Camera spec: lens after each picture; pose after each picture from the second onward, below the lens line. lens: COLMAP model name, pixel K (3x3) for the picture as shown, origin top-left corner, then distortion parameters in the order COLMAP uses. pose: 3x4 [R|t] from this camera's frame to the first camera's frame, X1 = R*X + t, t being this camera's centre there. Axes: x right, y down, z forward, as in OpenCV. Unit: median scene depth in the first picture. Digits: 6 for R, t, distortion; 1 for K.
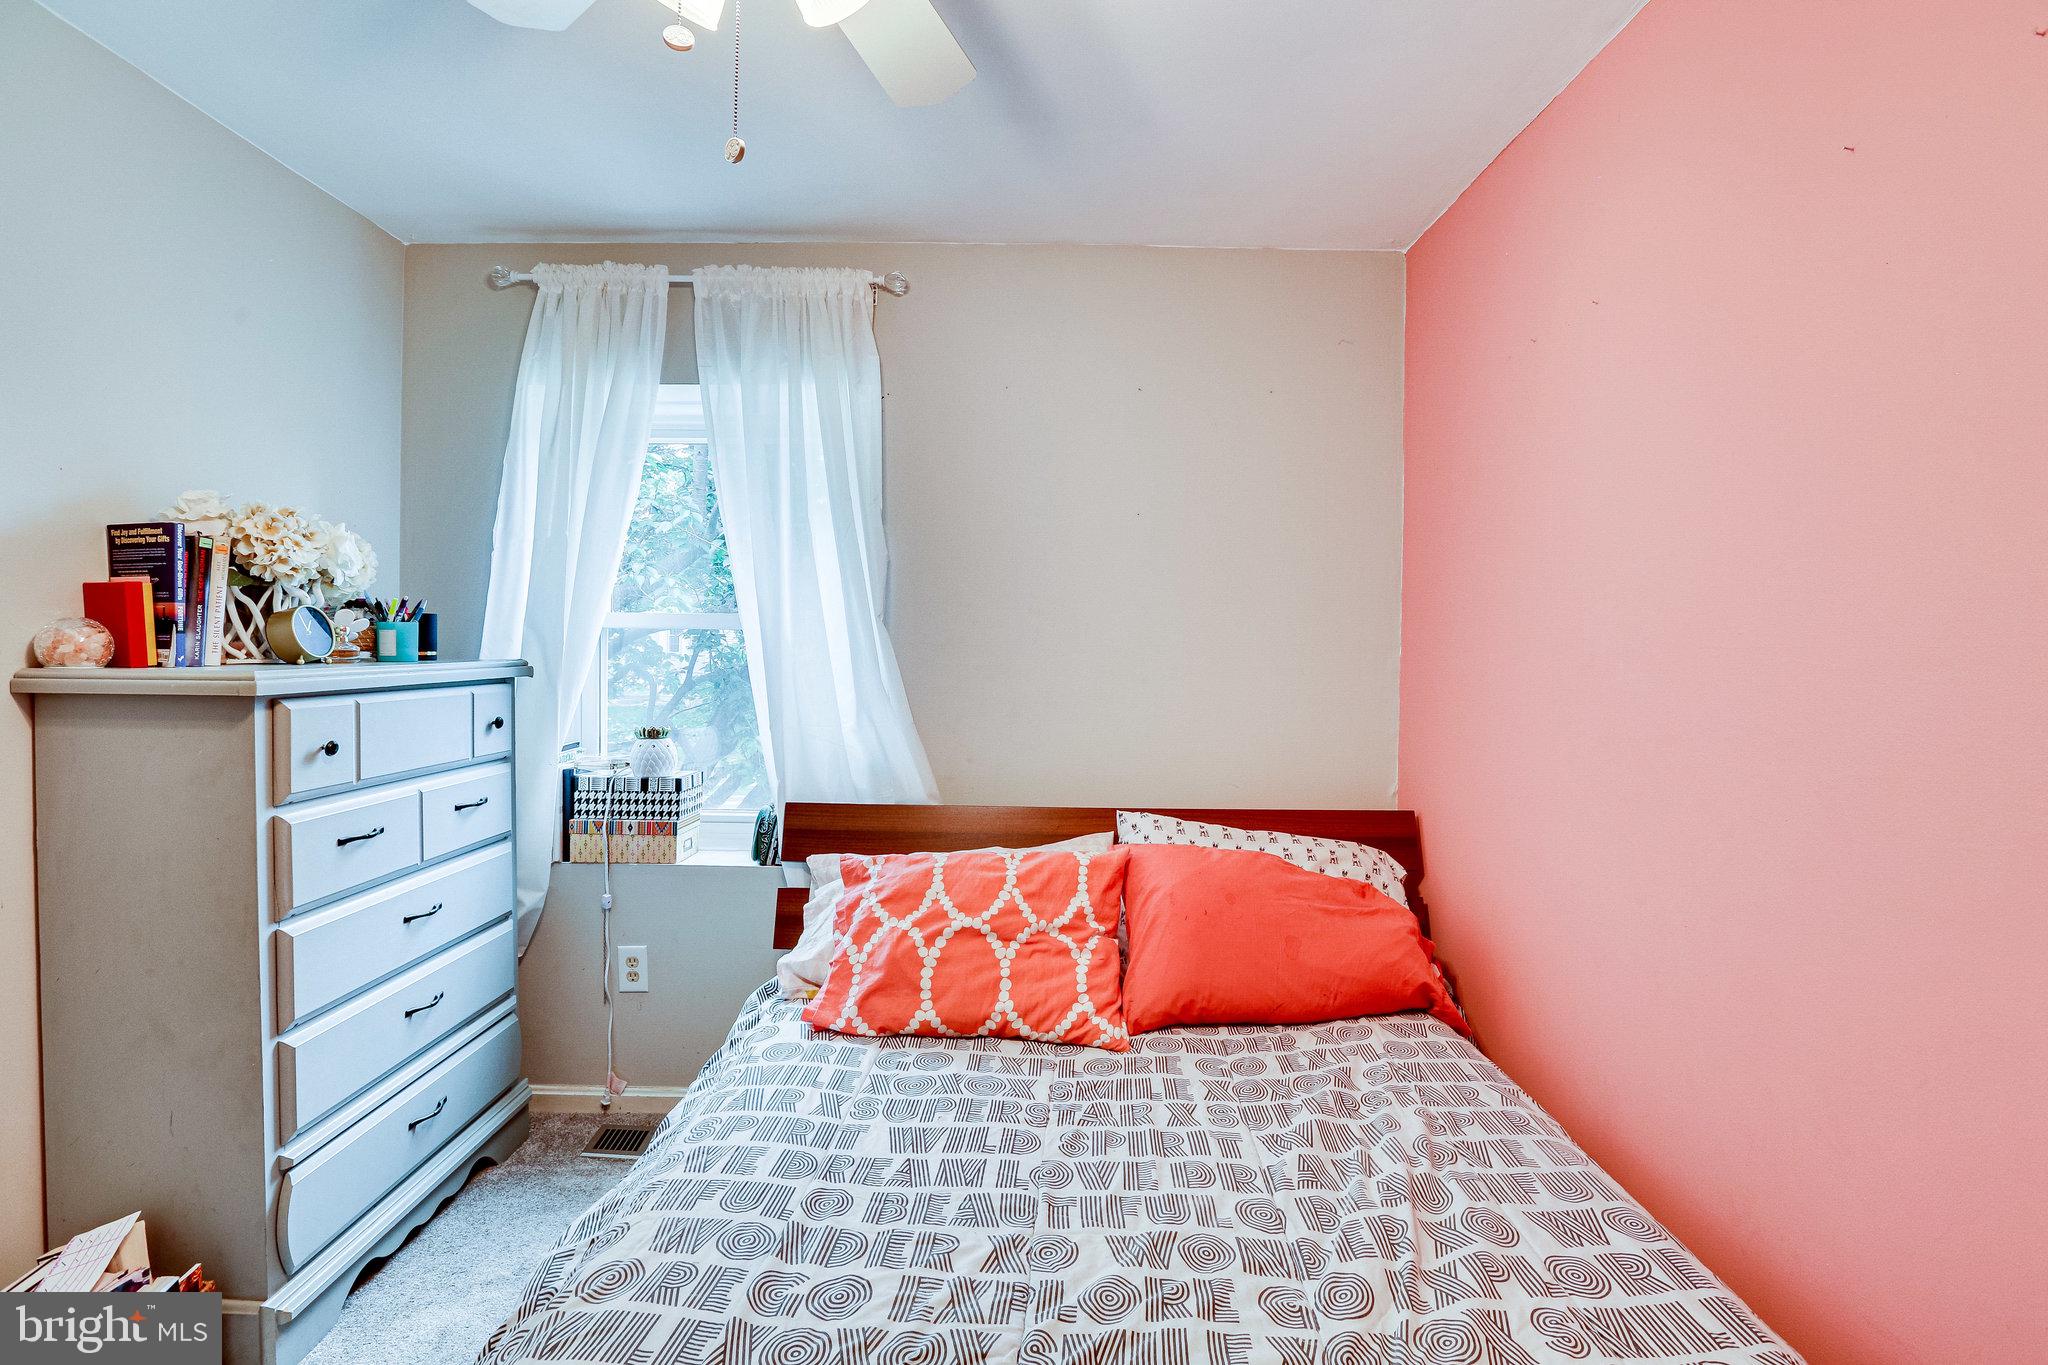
lens RADIAL K [[935.5, 0, 1023.2], [0, 935.5, 675.3], [0, 0, 1]] dist [-0.038469, 0.007662]
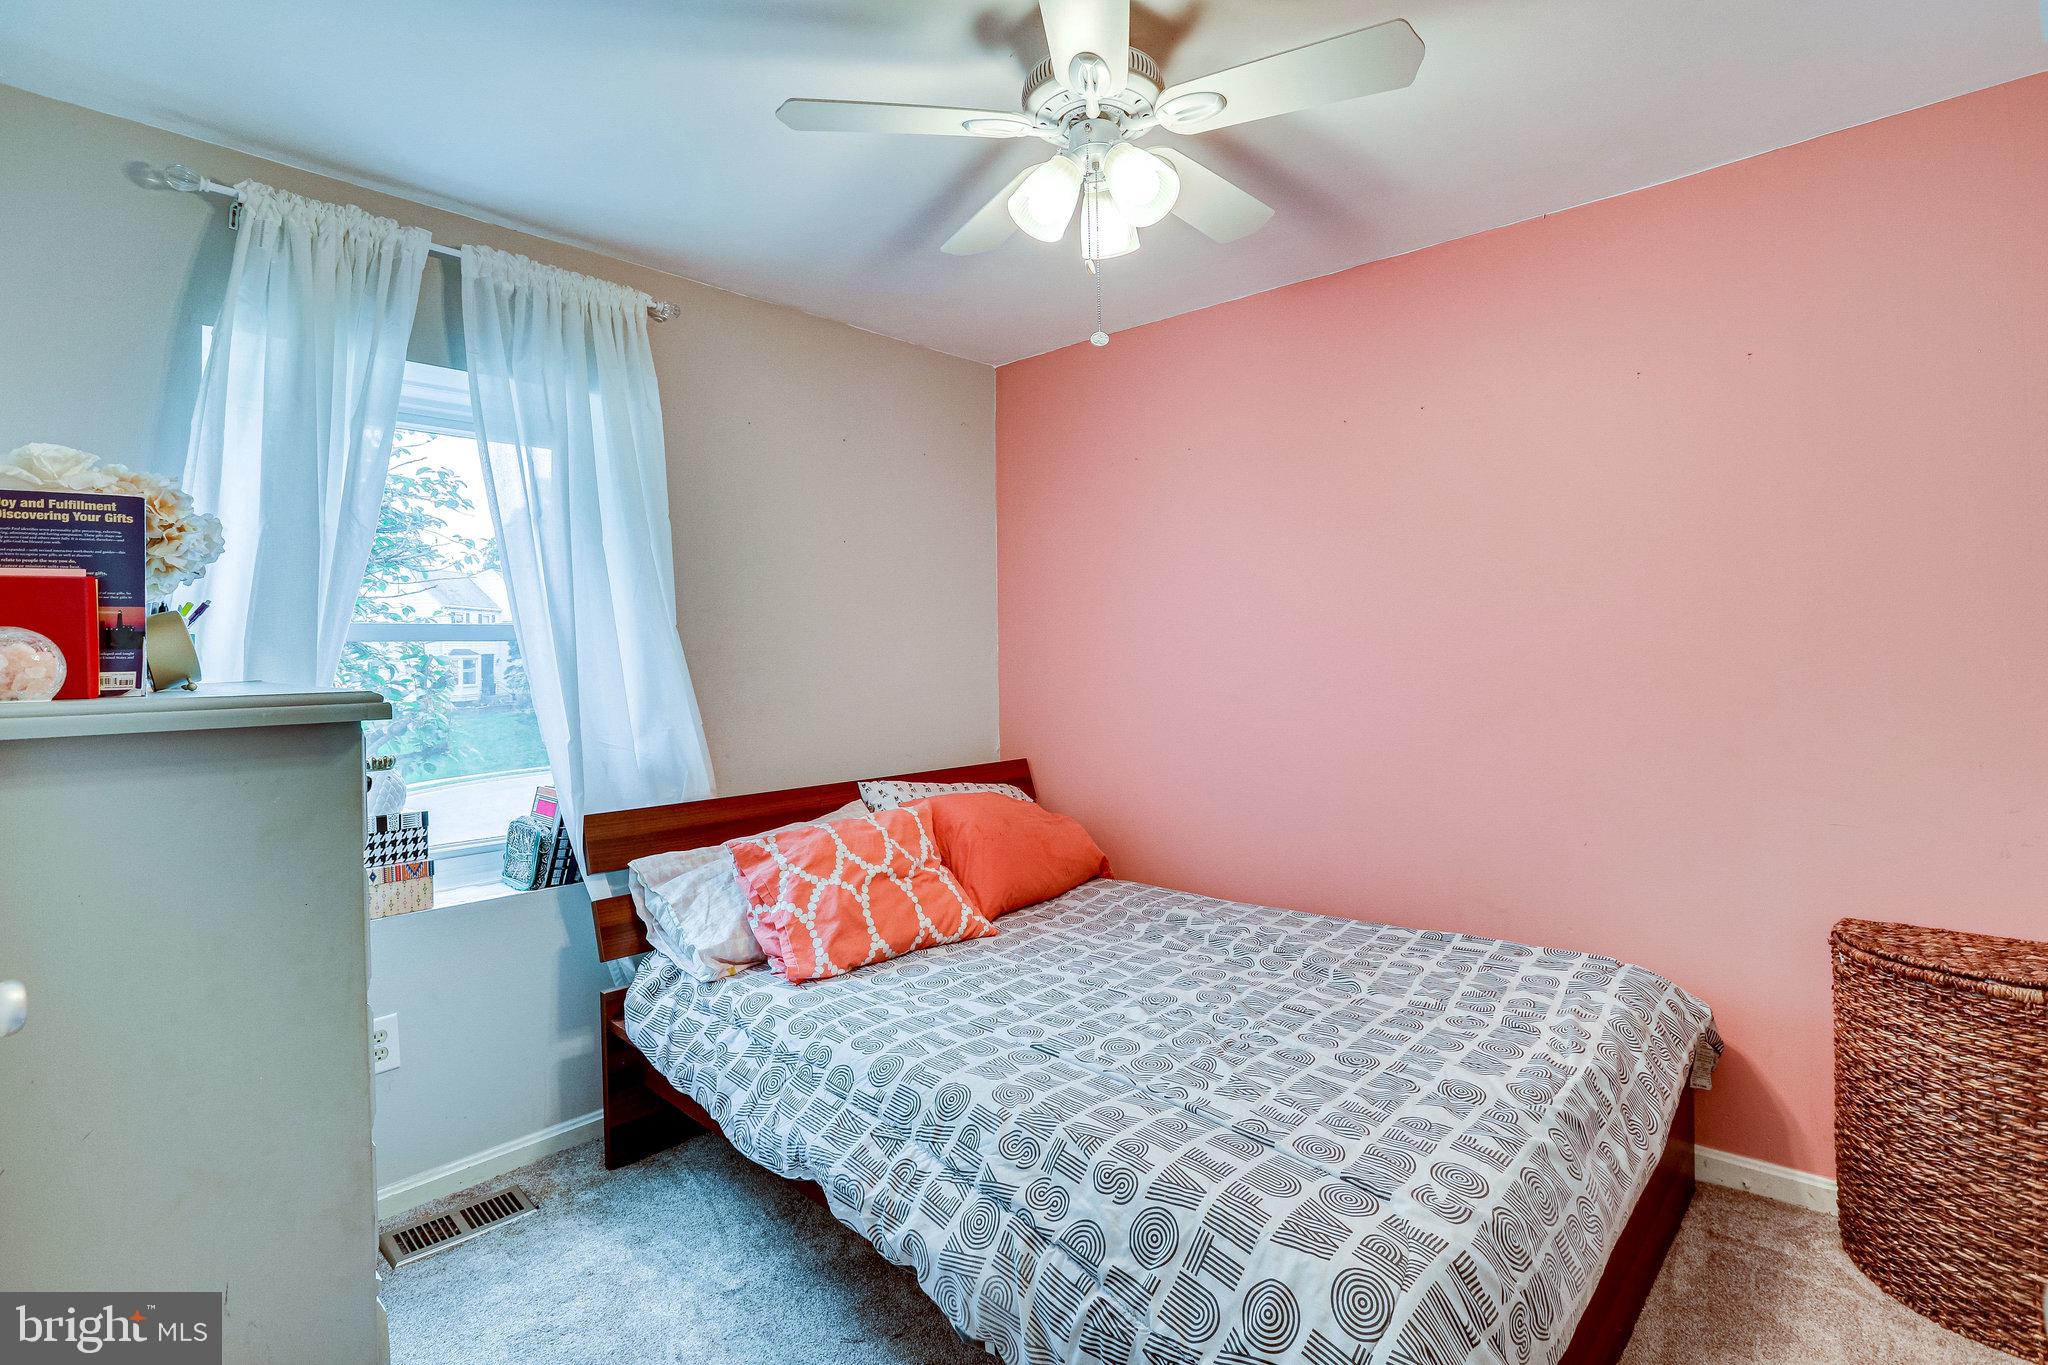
lens RADIAL K [[935.5, 0, 1021.9], [0, 935.5, 673.1], [0, 0, 1]] dist [-0.038469, 0.007662]
pose [[0.689387, -0.039691, 0.723305, -0.648343], [0.048141, 0.998801, 0.008925, 0.000374], [-0.722792, 0.028668, 0.690471, -0.007262]]
